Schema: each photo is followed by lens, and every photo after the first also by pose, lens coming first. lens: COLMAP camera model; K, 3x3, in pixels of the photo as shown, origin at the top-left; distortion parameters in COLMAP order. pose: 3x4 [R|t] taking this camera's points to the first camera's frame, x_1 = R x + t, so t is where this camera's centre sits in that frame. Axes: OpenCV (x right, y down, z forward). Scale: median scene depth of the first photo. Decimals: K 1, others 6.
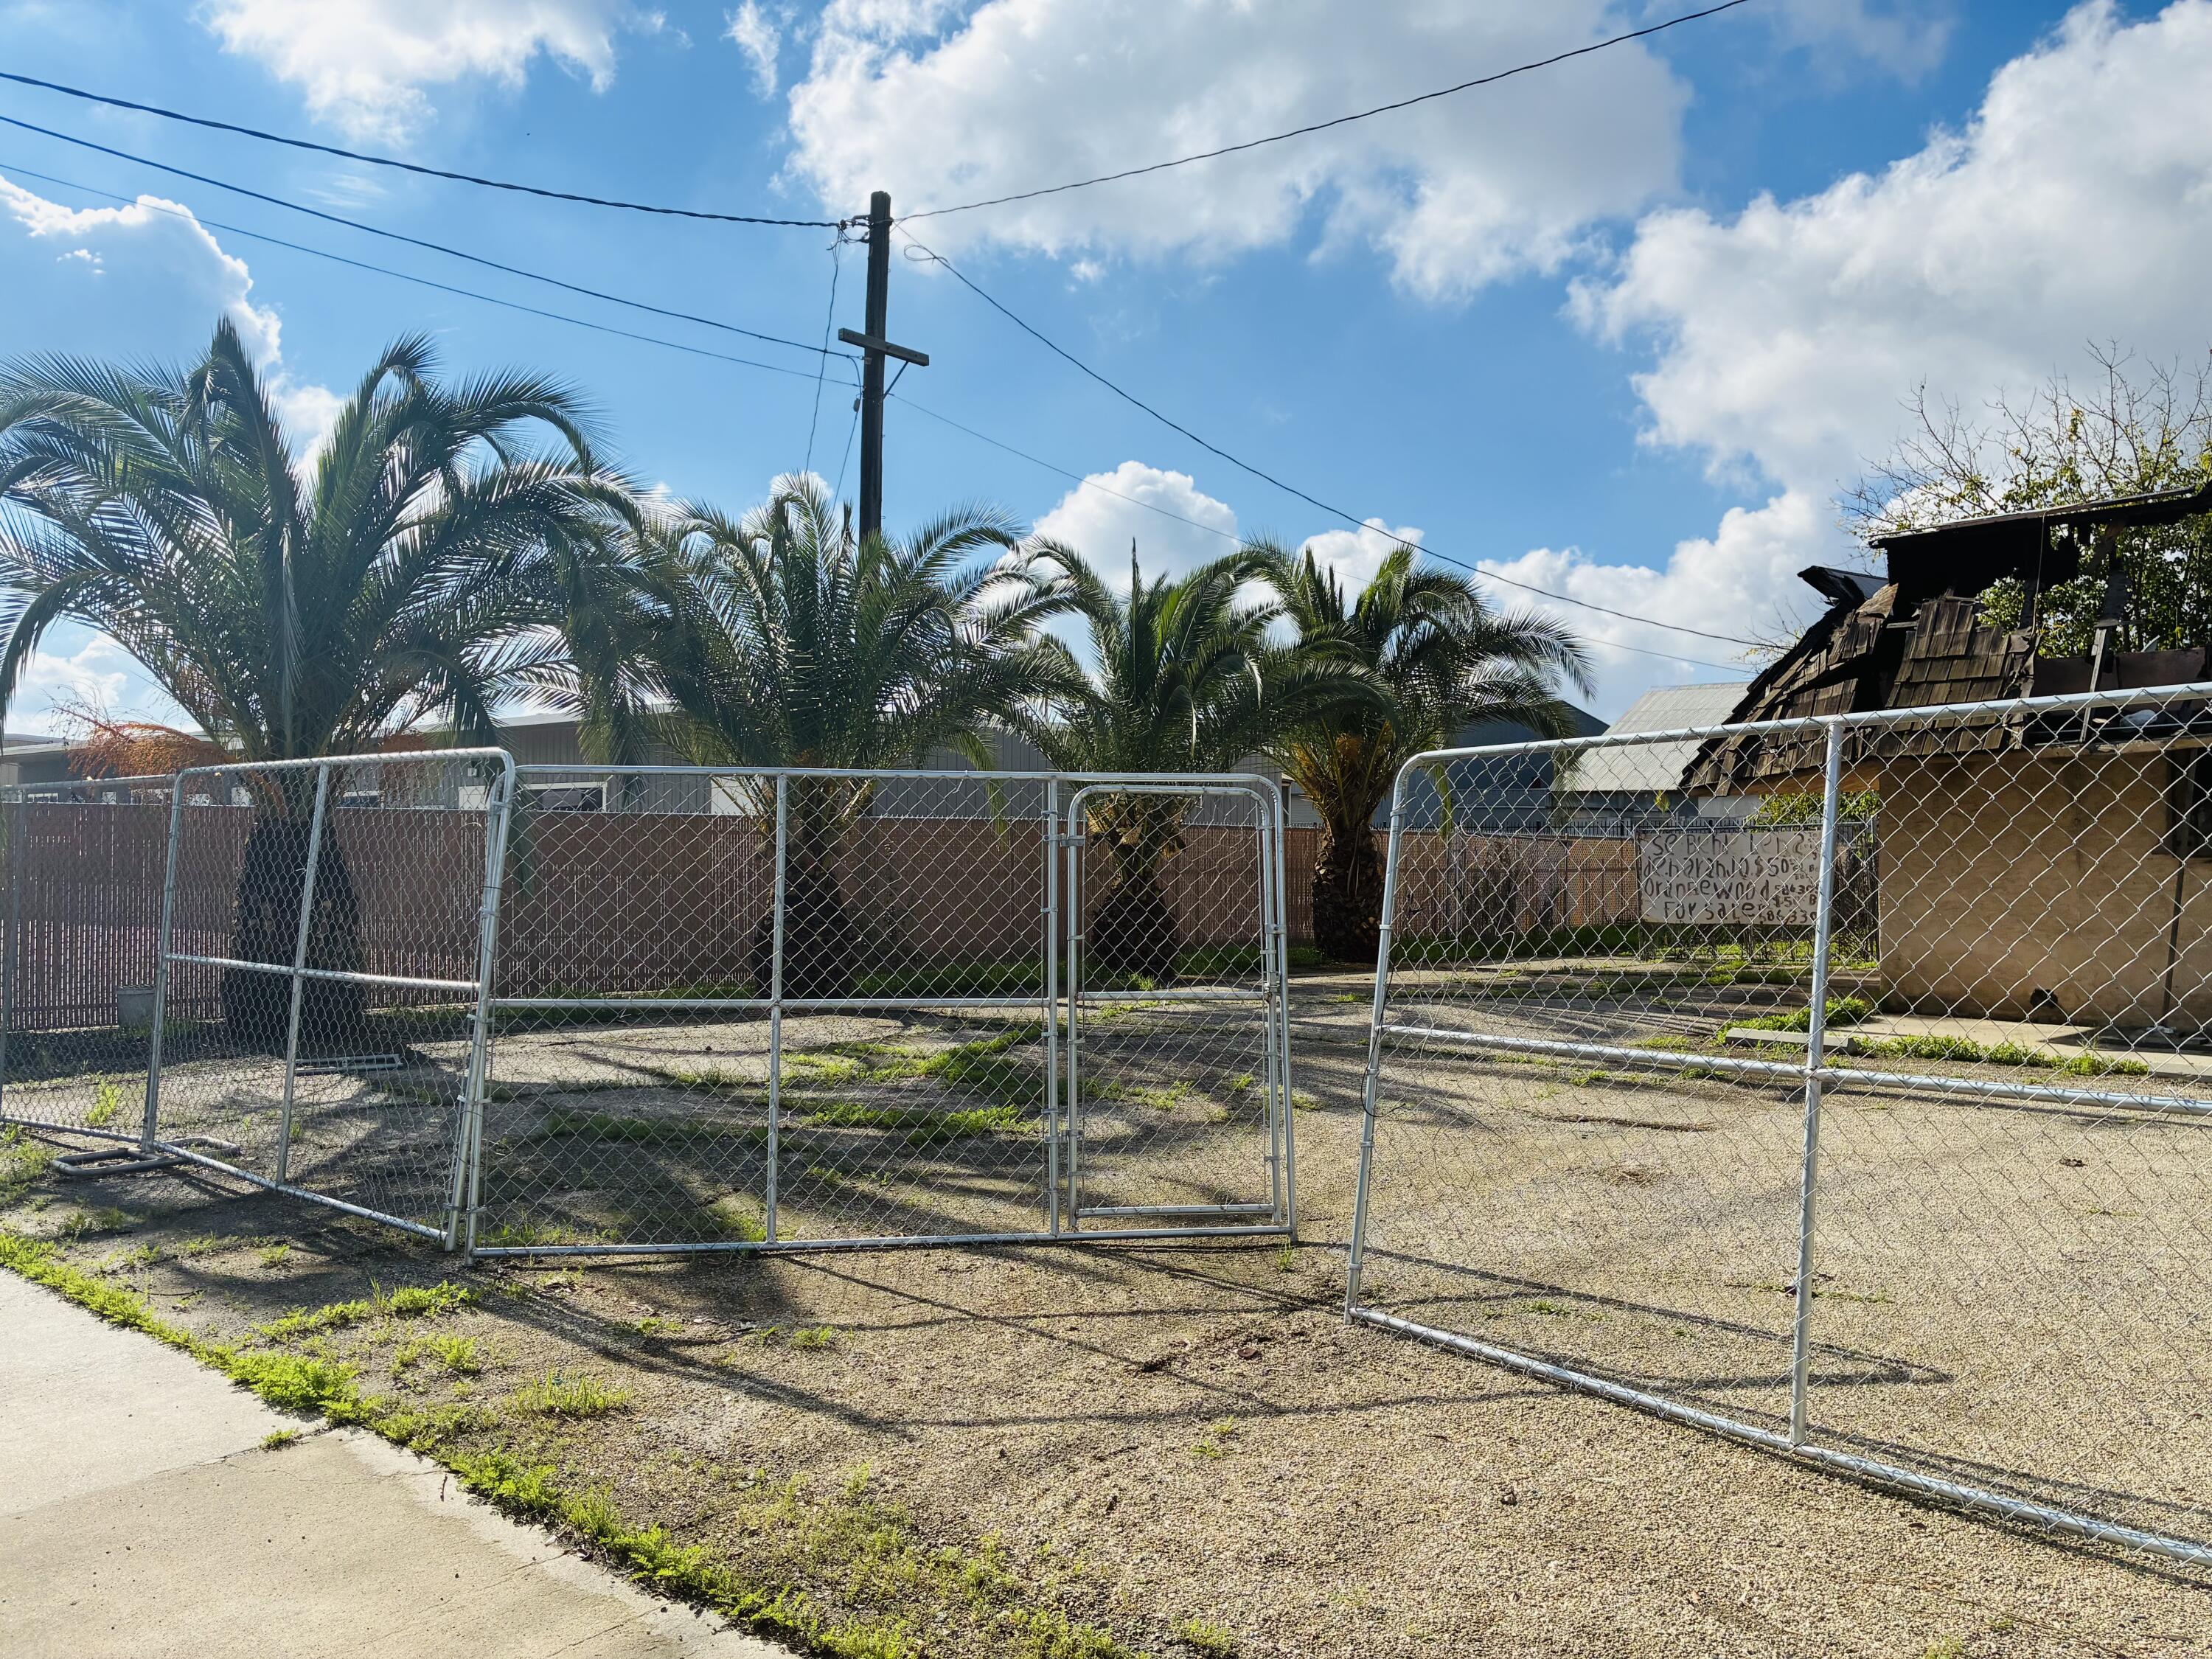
lens RADIAL K [[1670.2, 0, 1099.7], [0, 1670.2, 807.5], [0, 0, 1]] dist [0.023173, 0.003344]
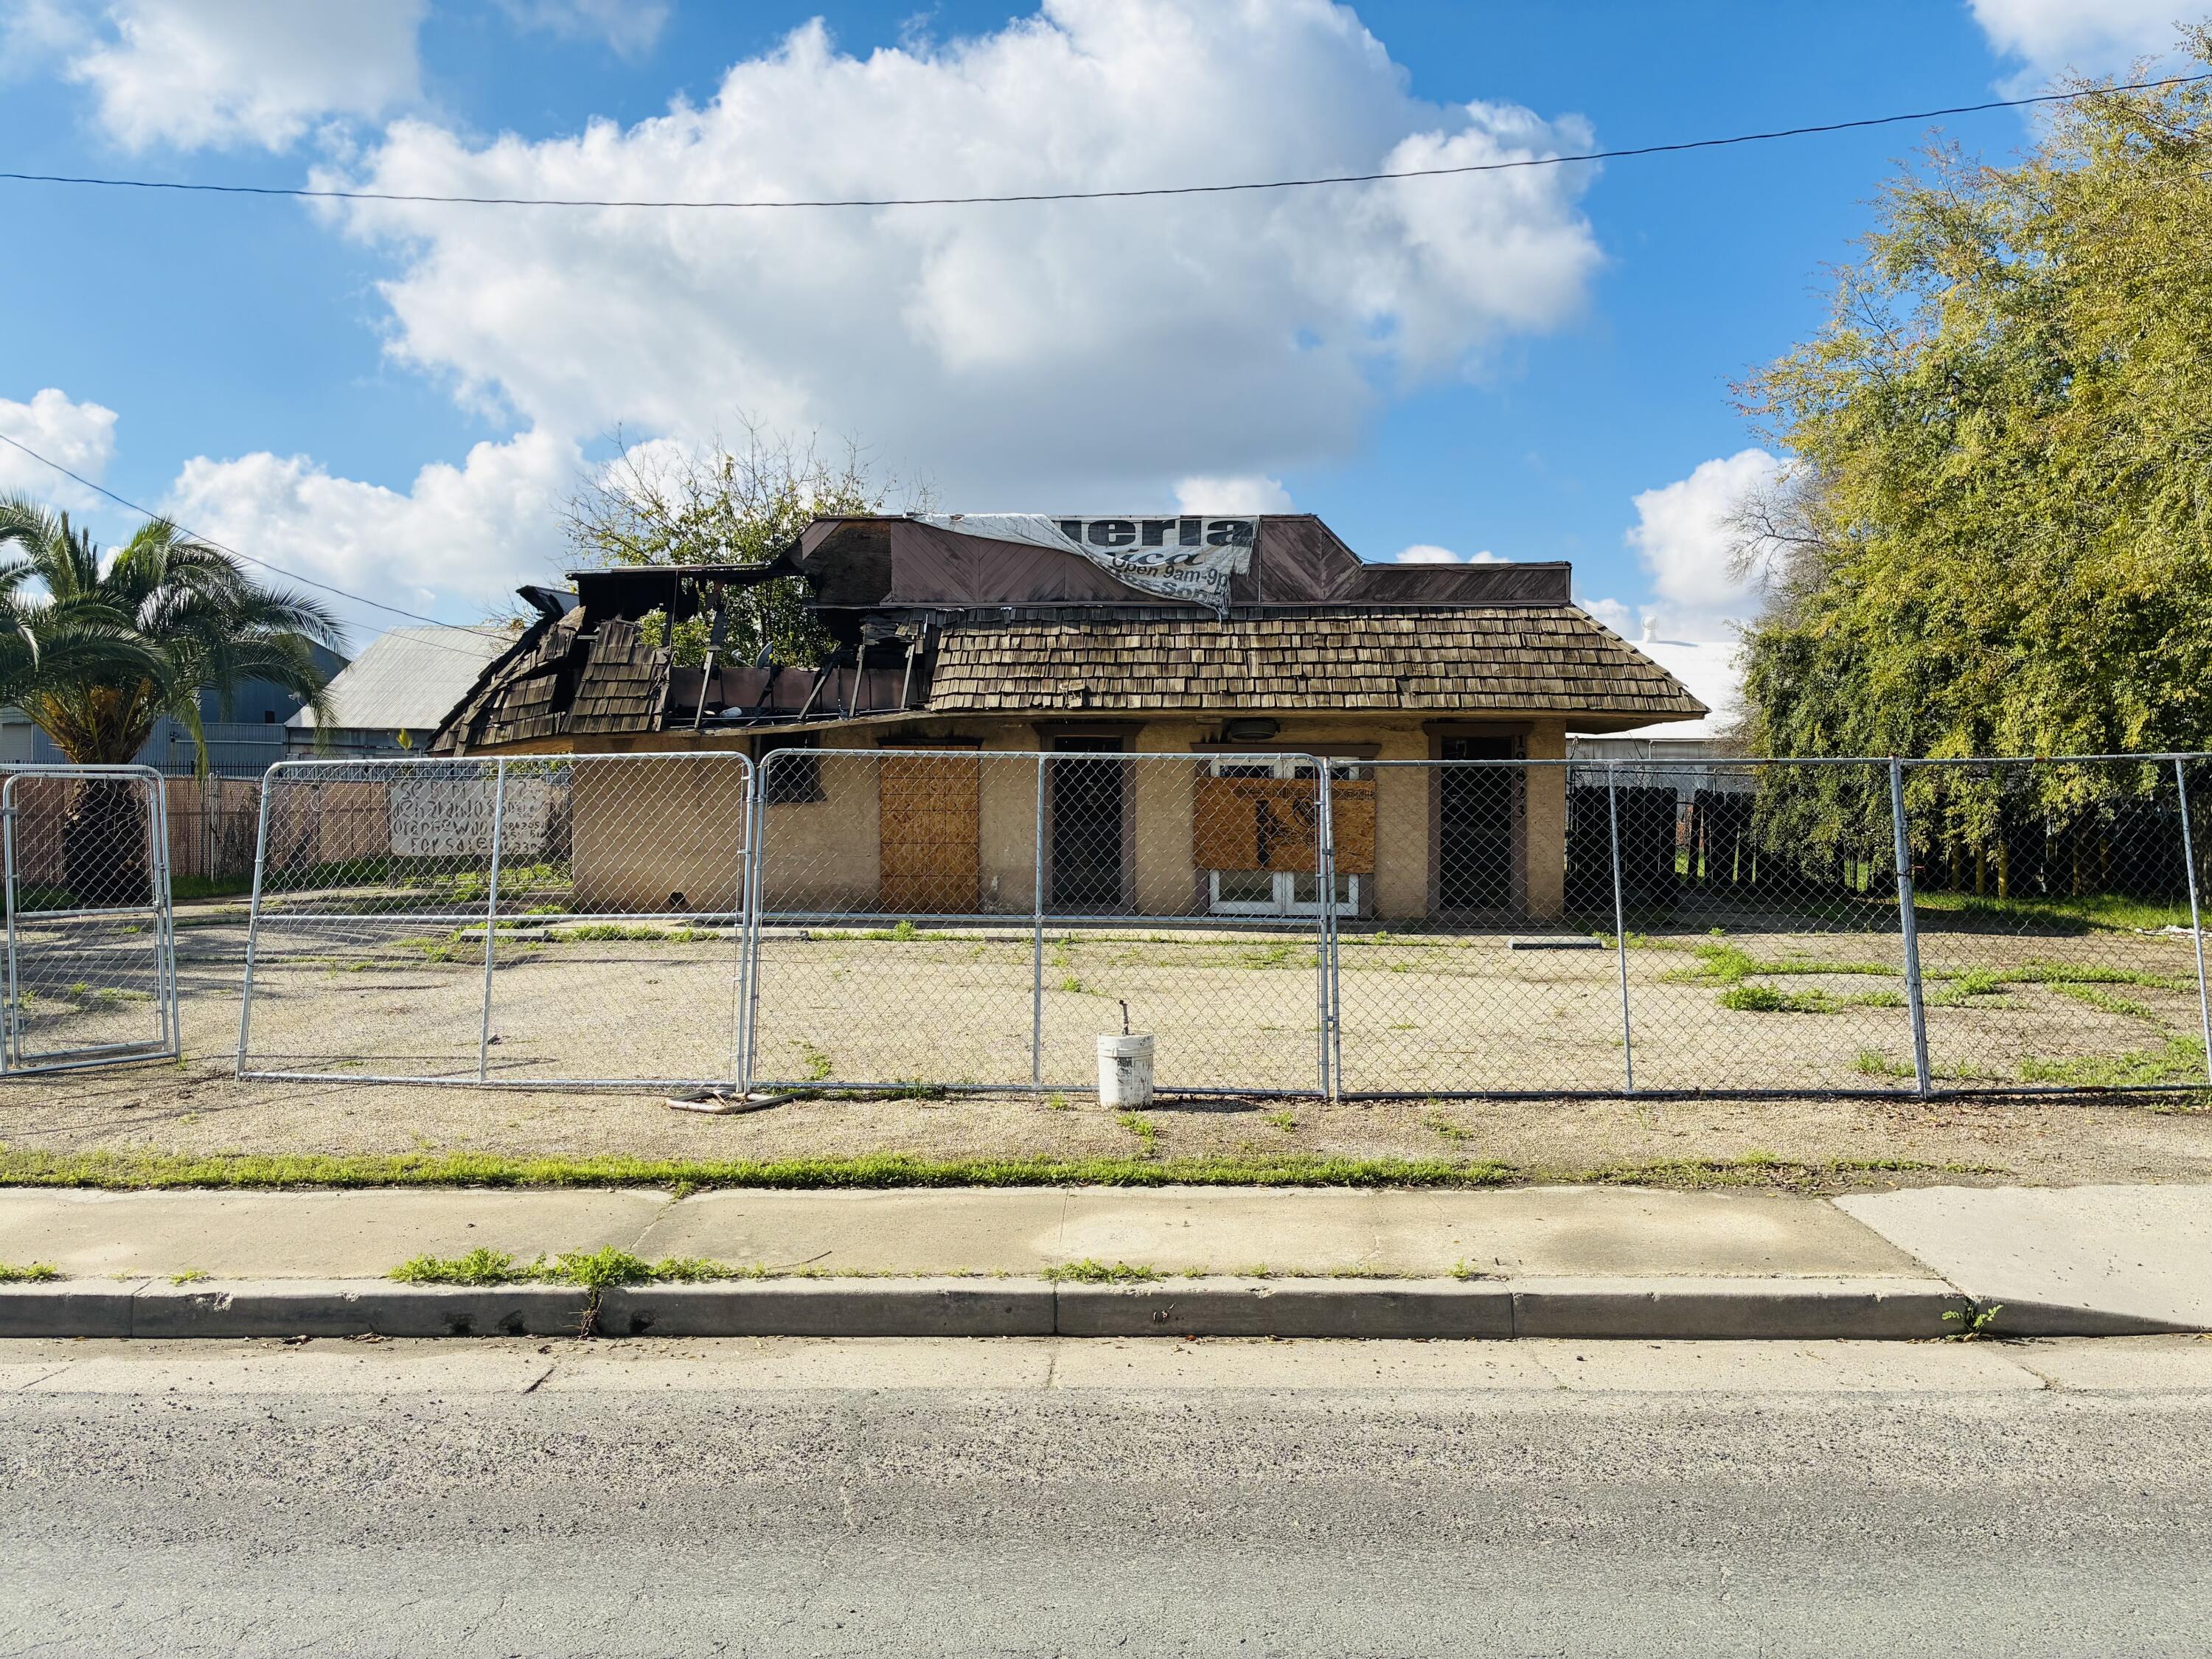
lens RADIAL K [[1670.2, 0, 1099.7], [0, 1670.2, 807.5], [0, 0, 1]] dist [0.023173, 0.003344]
pose [[0.754076, -0.012549, 0.656667, -0.116254], [-0.013740, 0.999297, 0.034875, -0.021197], [-0.656644, -0.035321, 0.753374, -0.329955]]
